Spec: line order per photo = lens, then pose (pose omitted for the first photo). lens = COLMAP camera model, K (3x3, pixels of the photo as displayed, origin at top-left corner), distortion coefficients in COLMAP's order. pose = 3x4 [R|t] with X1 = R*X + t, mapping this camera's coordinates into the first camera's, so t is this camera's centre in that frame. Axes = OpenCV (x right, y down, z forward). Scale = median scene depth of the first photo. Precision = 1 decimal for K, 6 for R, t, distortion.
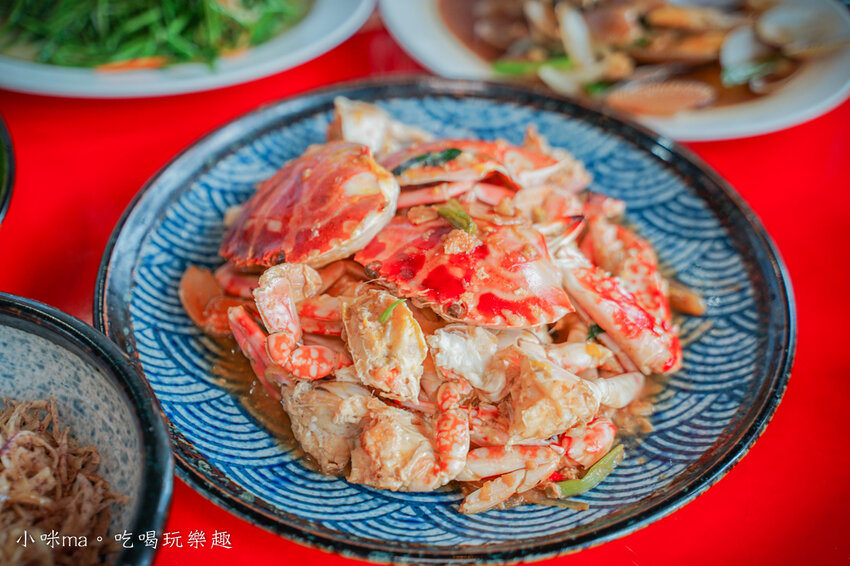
lens RADIAL K [[1363.3, 0, 425.2], [0, 1363.3, 284.8], [0, 0, 1]] dist [0.008665, 0.000000]
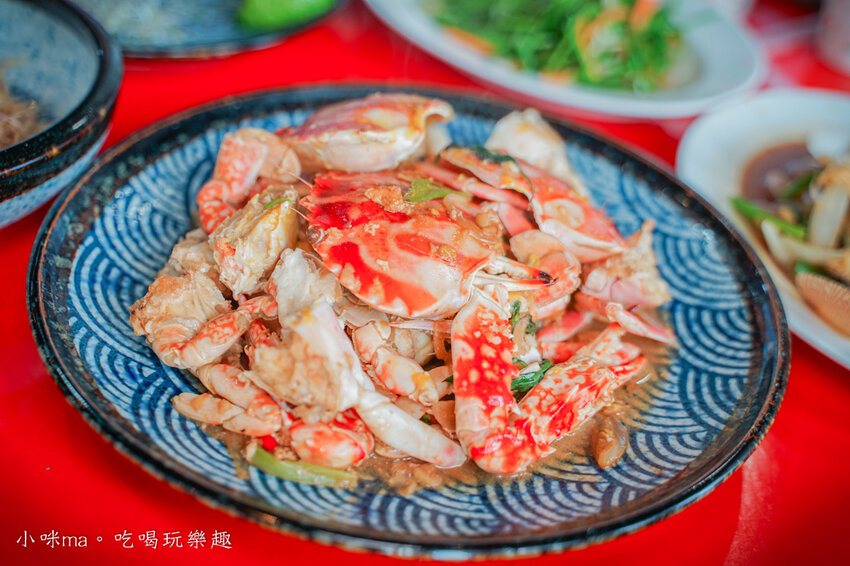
lens RADIAL K [[1153.3, 0, 426.5], [0, 1153.3, 280.9], [0, 0, 1]] dist [0.002209, 0.000000]
pose [[0.633841, 0.513878, -0.578079, 0.516790], [-0.607107, 0.793622, 0.039814, -0.032656], [0.479236, 0.325720, 0.815009, 0.396782]]
